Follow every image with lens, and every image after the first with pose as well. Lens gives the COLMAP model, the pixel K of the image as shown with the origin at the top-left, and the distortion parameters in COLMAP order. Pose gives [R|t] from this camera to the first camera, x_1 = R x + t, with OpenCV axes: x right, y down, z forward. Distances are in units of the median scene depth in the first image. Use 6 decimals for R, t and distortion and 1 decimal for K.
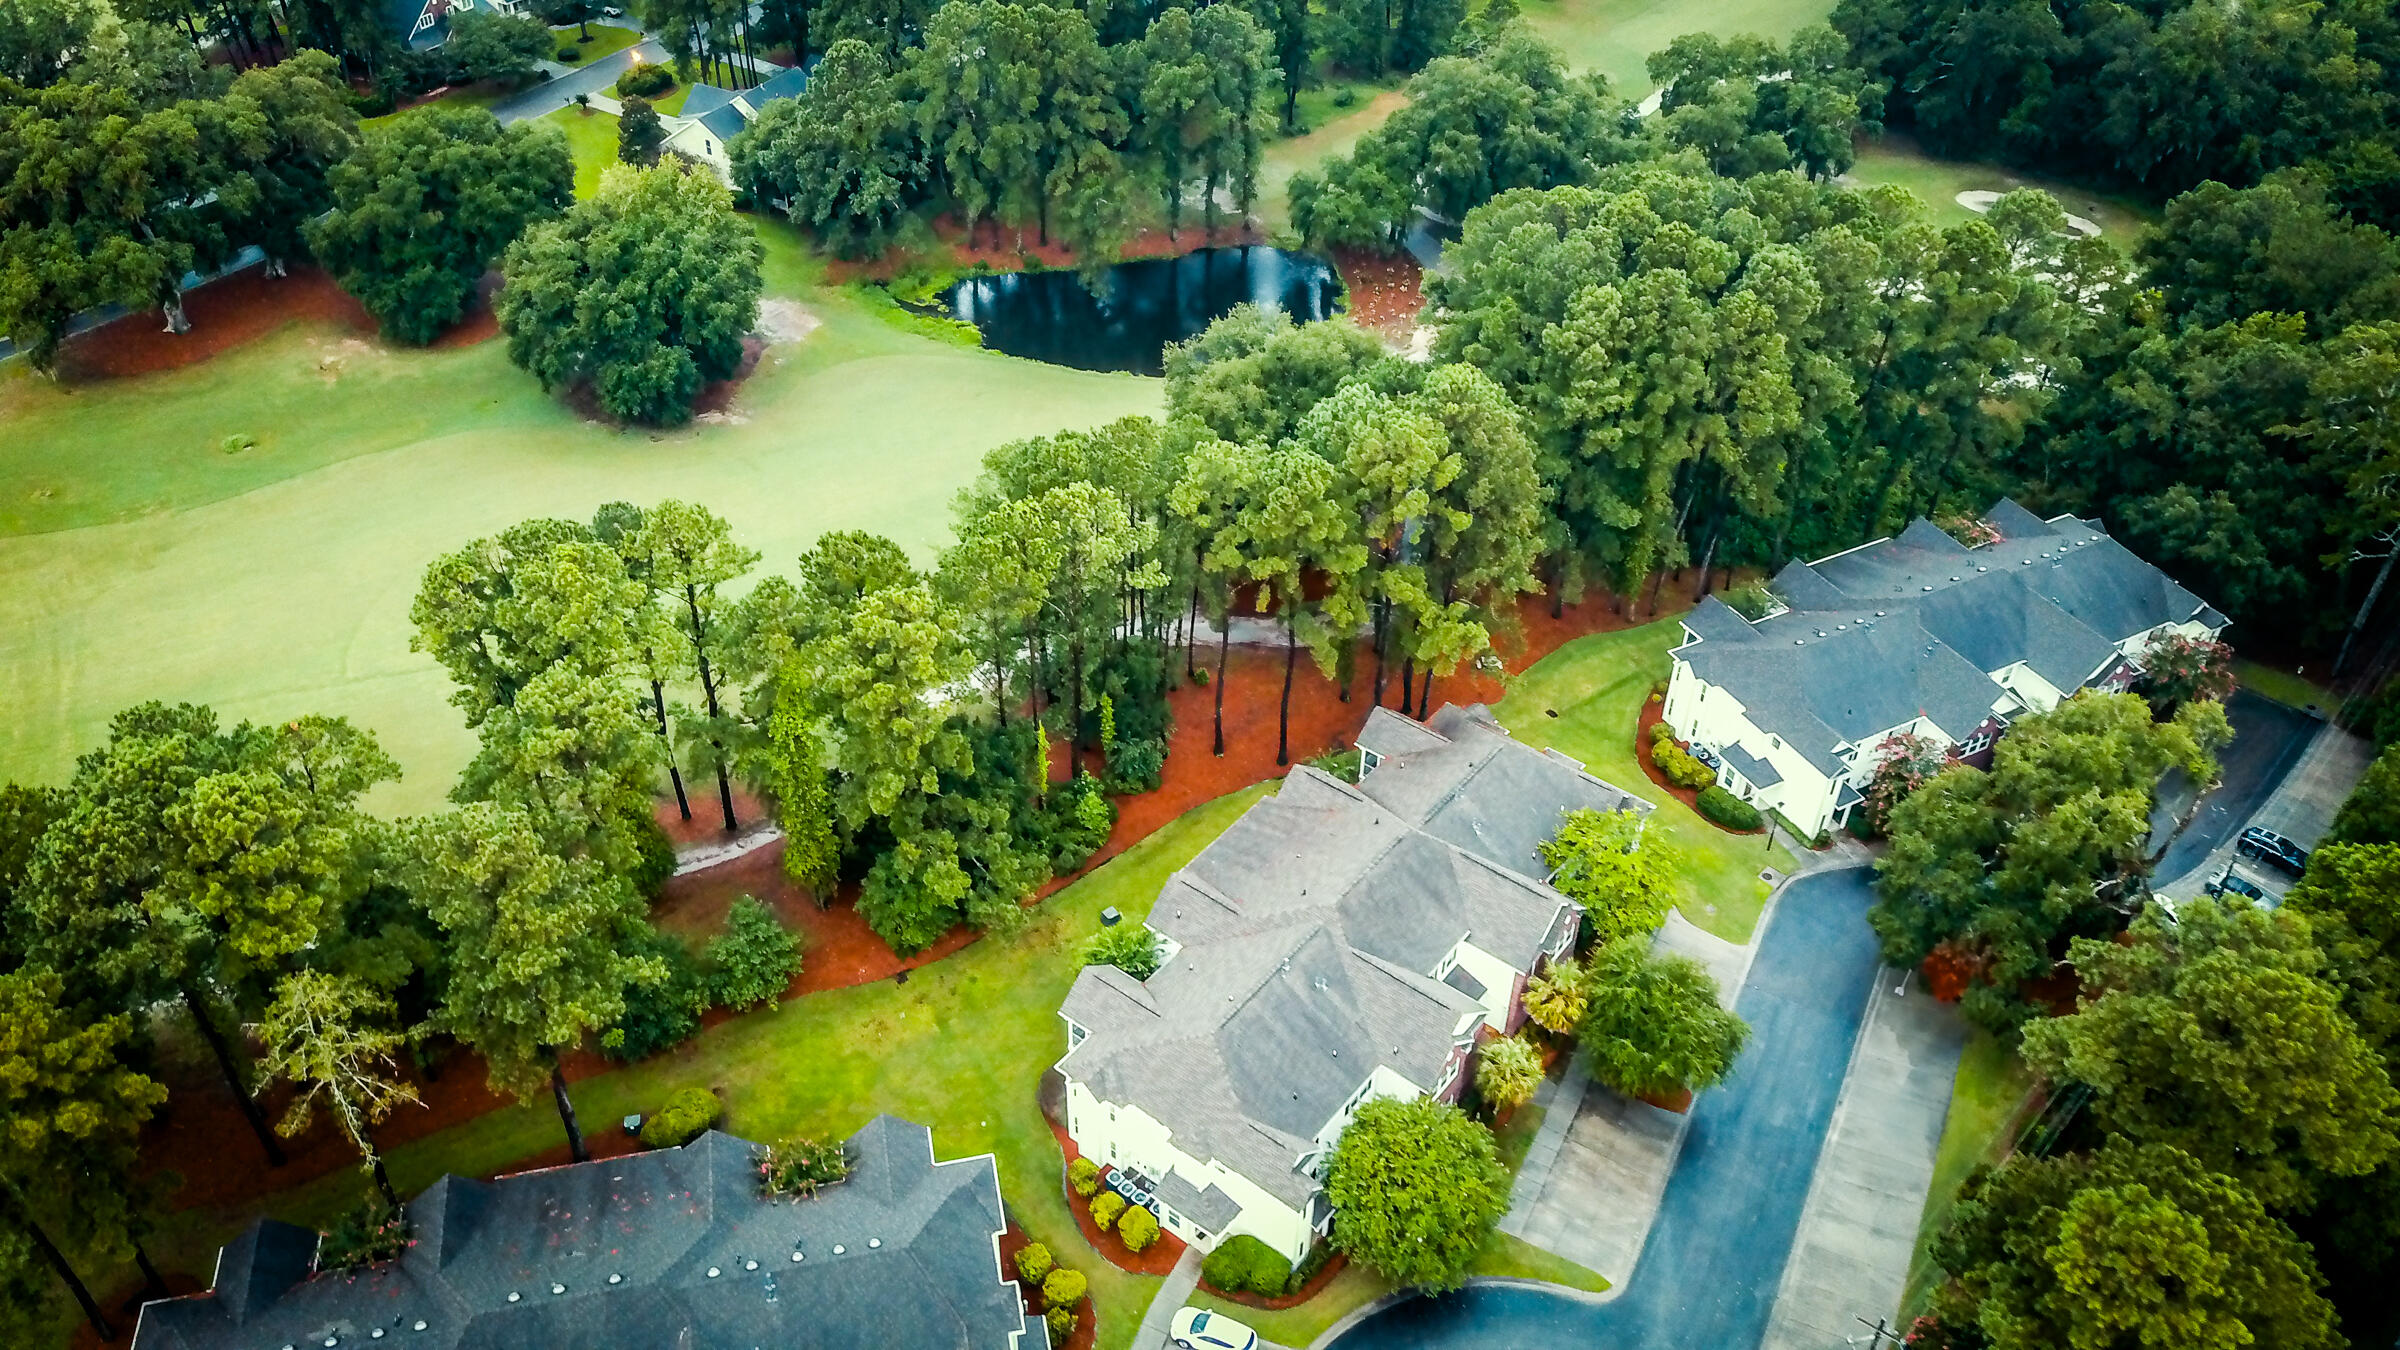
lens RADIAL K [[1876.1, 0, 1249.7], [0, 1876.1, 678.8], [0, 0, 1]] dist [0.039823, -0.037602]
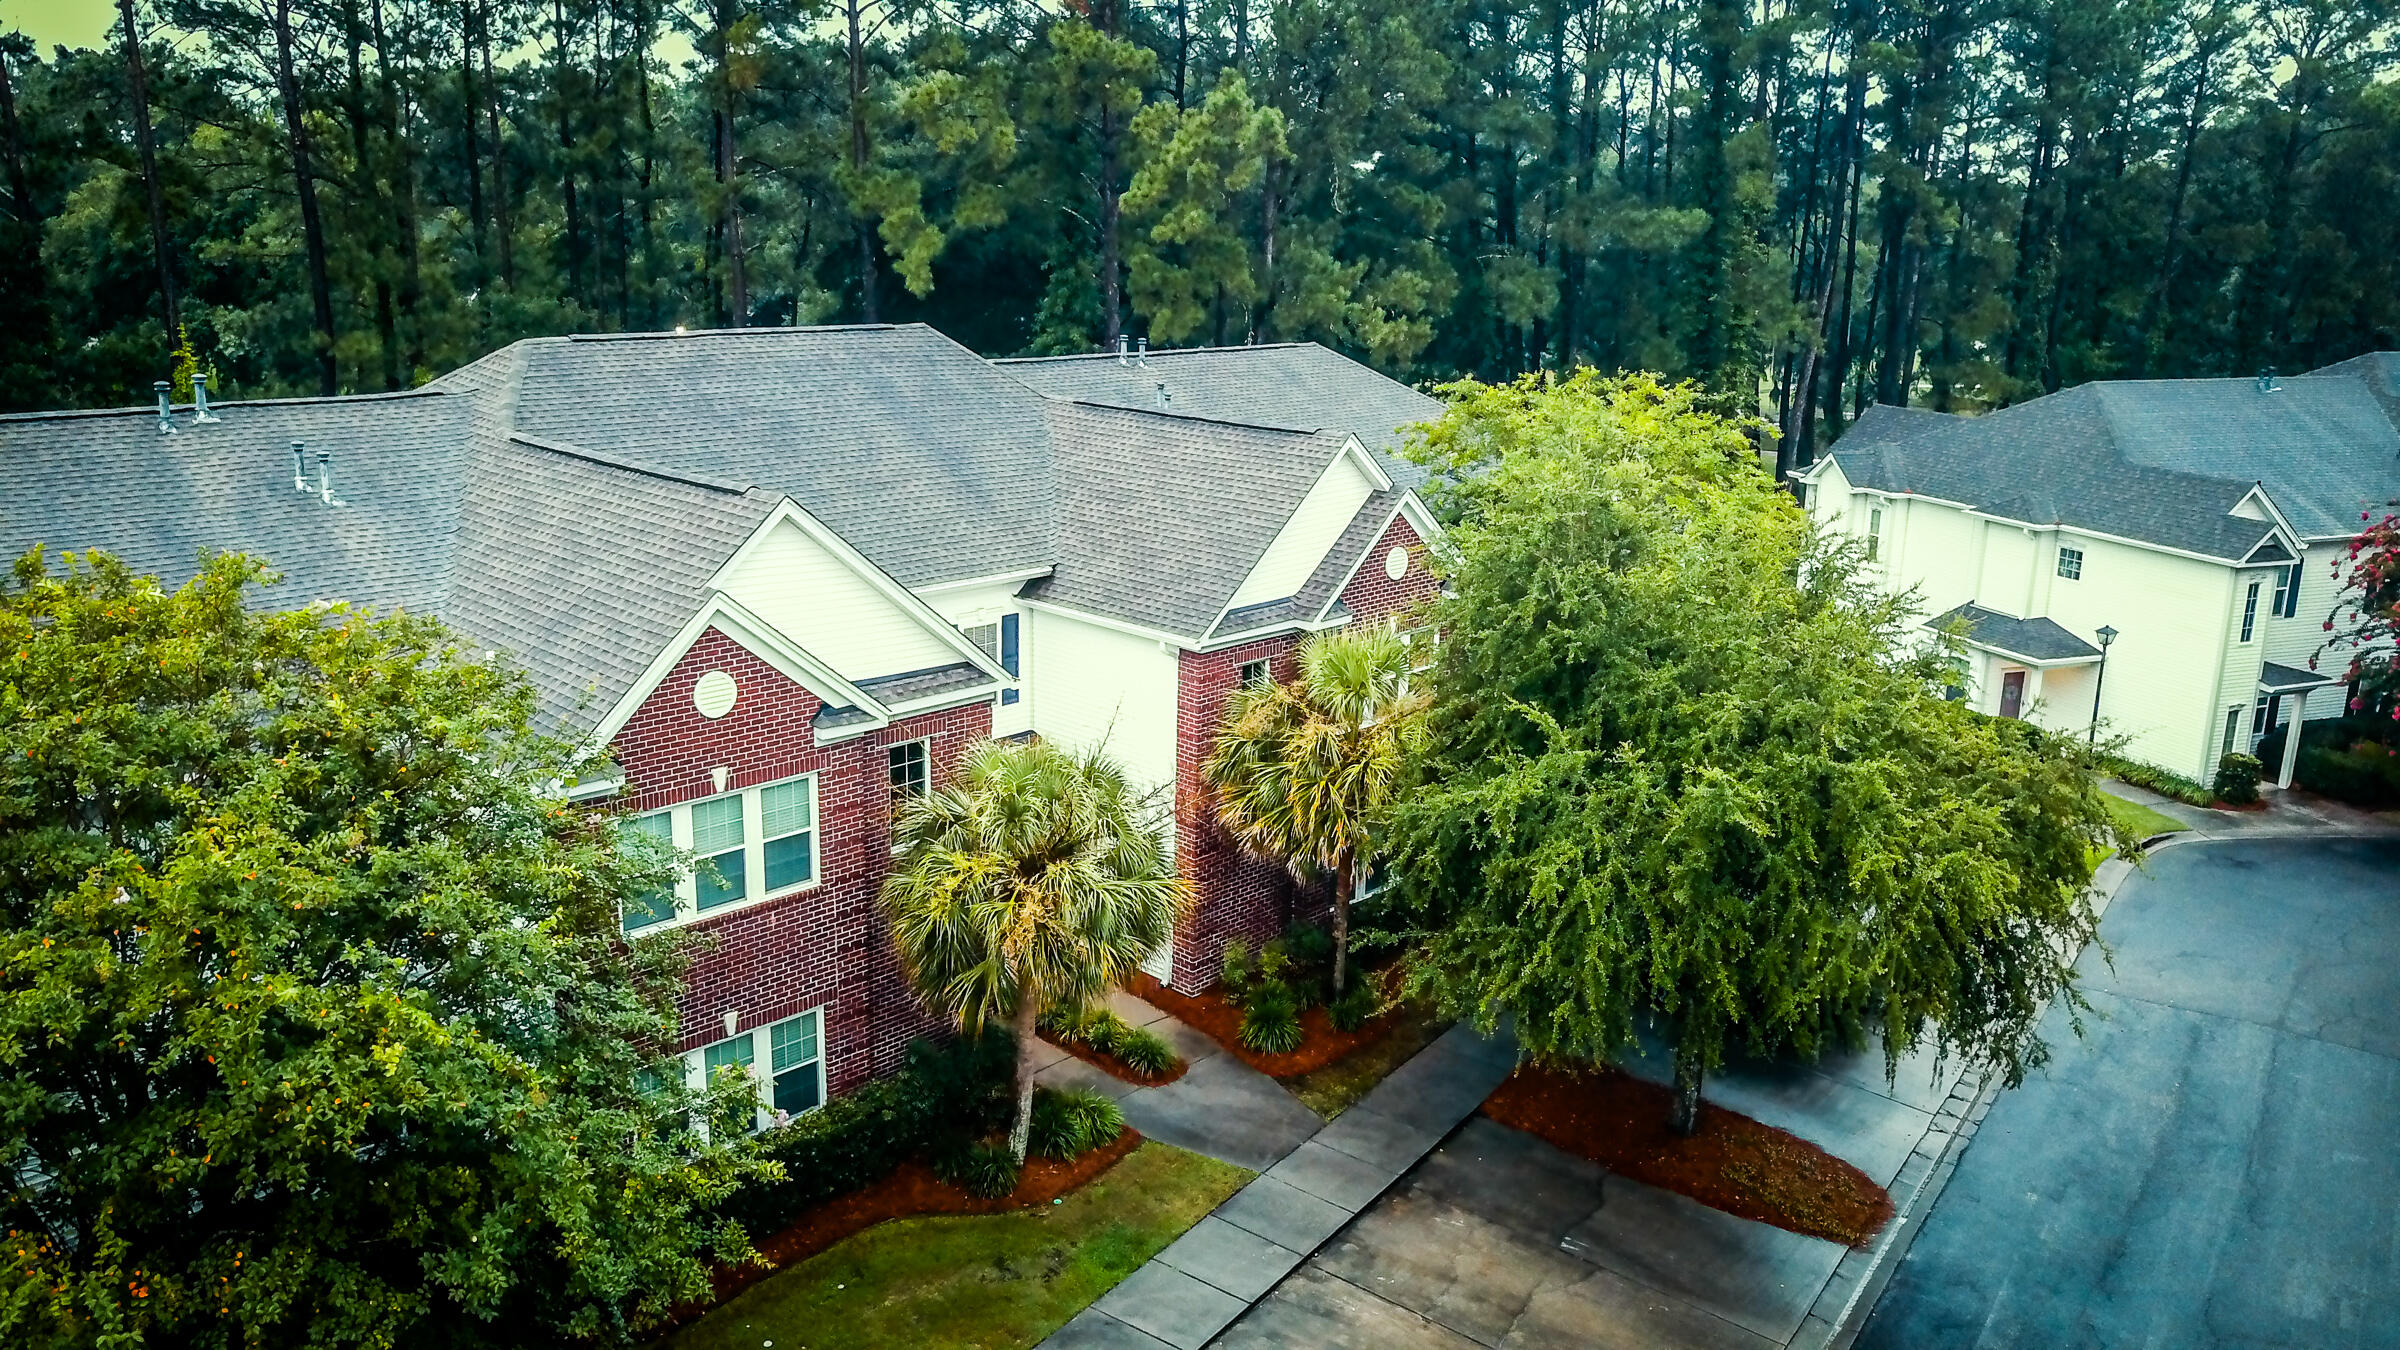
lens RADIAL K [[1876.1, 0, 1249.7], [0, 1876.1, 678.8], [0, 0, 1]] dist [0.039823, -0.037602]
pose [[0.993527, 0.021724, -0.111502, 0.154075], [-0.062594, 0.923789, -0.377750, 0.220236], [0.094798, 0.382284, 0.919169, 0.636151]]
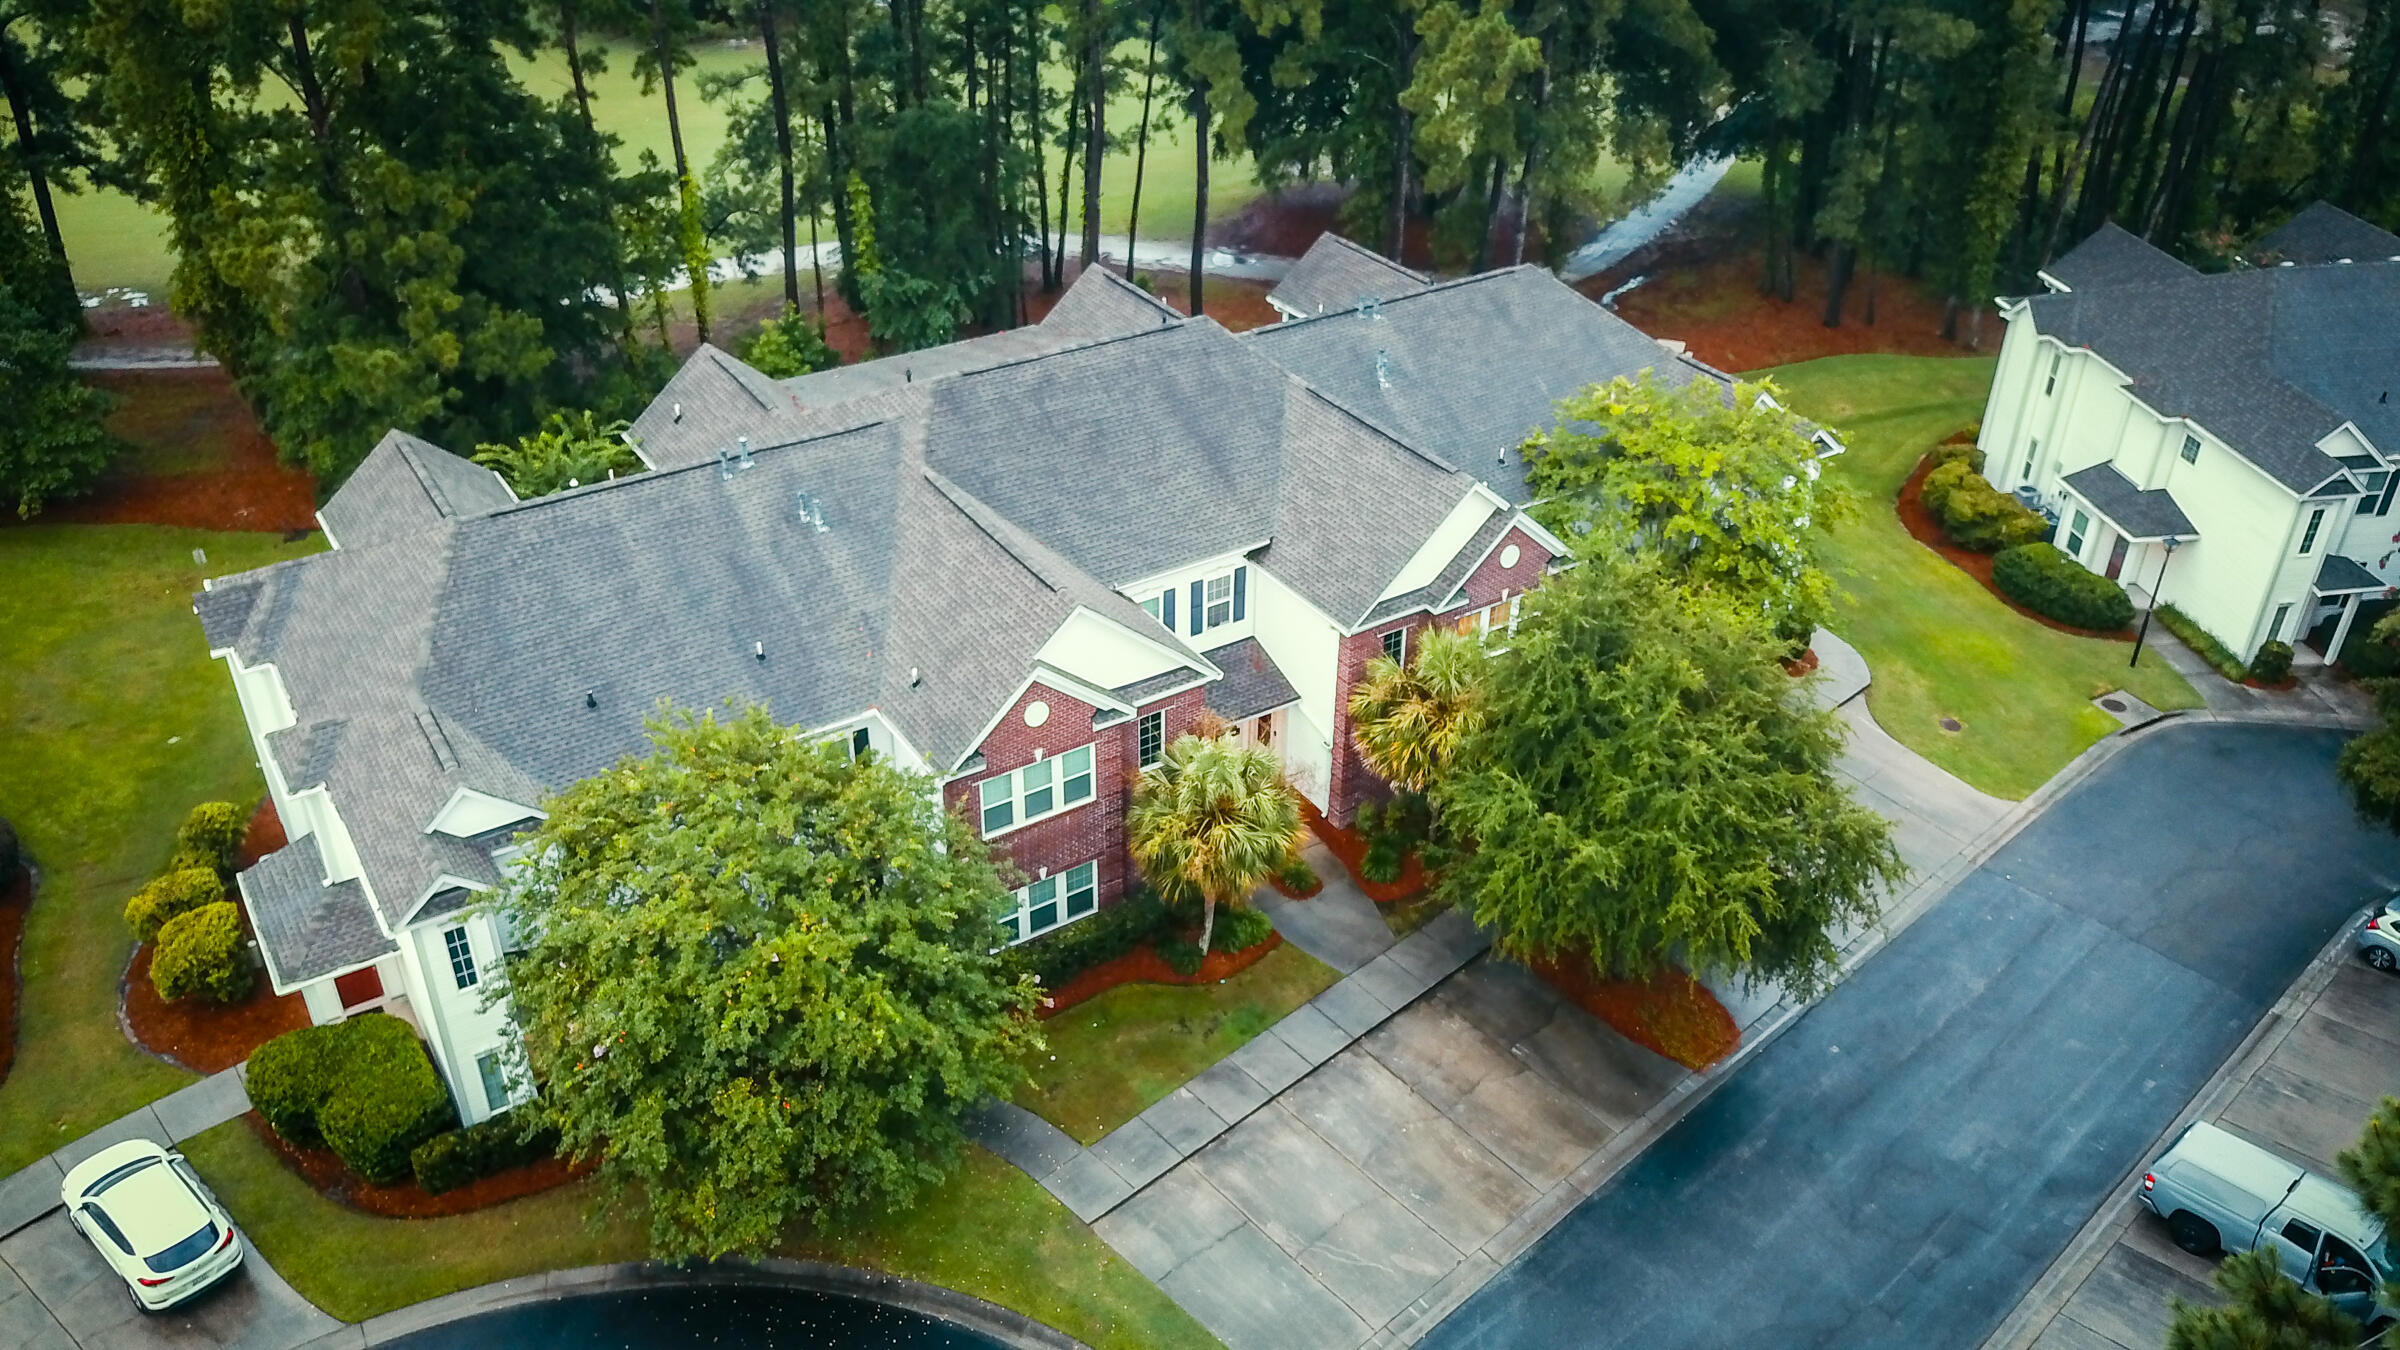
lens RADIAL K [[1876.1, 0, 1249.7], [0, 1876.1, 678.8], [0, 0, 1]] dist [0.039823, -0.037602]
pose [[0.944820, 0.169338, -0.280427, 0.203124], [-0.194861, 0.978636, -0.065574, 0.166351], [0.263332, 0.116600, 0.957633, 0.507743]]
